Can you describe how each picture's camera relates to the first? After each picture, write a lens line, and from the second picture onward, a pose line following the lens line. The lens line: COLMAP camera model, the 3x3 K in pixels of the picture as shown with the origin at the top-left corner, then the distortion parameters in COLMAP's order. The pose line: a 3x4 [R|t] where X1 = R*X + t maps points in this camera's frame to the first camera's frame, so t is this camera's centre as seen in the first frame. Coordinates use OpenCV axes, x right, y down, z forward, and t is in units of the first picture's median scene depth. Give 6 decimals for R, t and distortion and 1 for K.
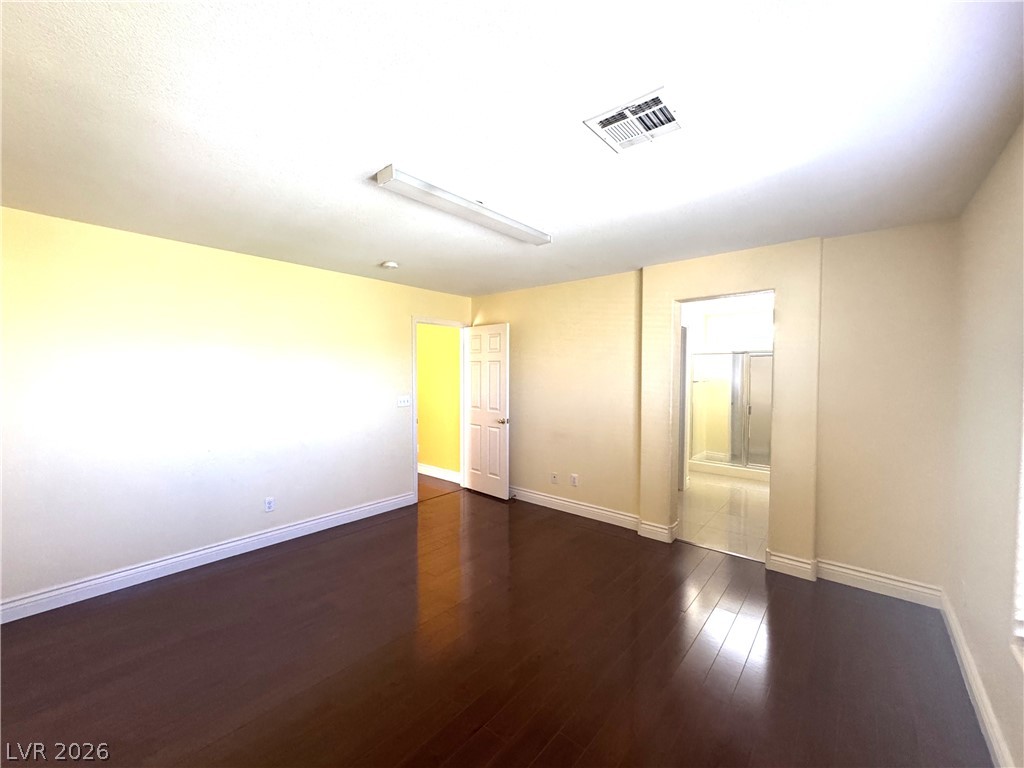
lens RADIAL K [[406.7, 0, 515.3], [0, 406.7, 383.9], [0, 0, 1]] dist [-0.010900, 0.000150]
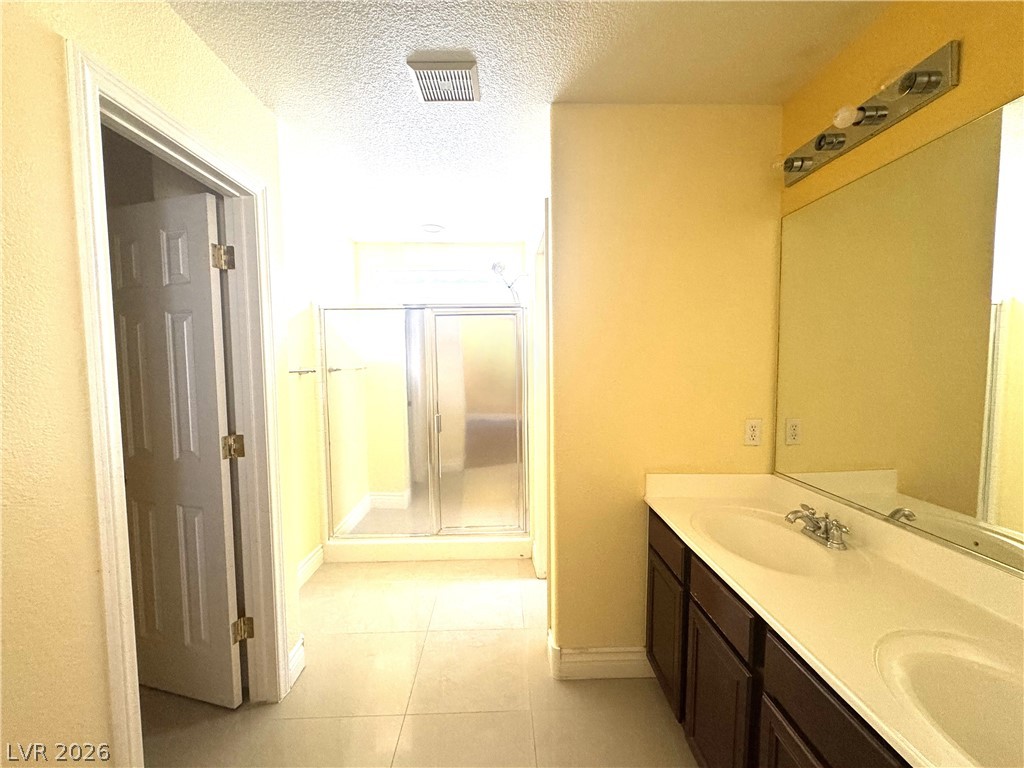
lens RADIAL K [[406.7, 0, 512.2], [0, 406.7, 379.2], [0, 0, 1]] dist [-0.010900, 0.000150]
pose [[0.745063, -0.049245, 0.665174, 0.371630], [0.031060, 0.998750, 0.039151, -0.005589], [-0.666270, -0.008510, 0.745662, 0.668709]]
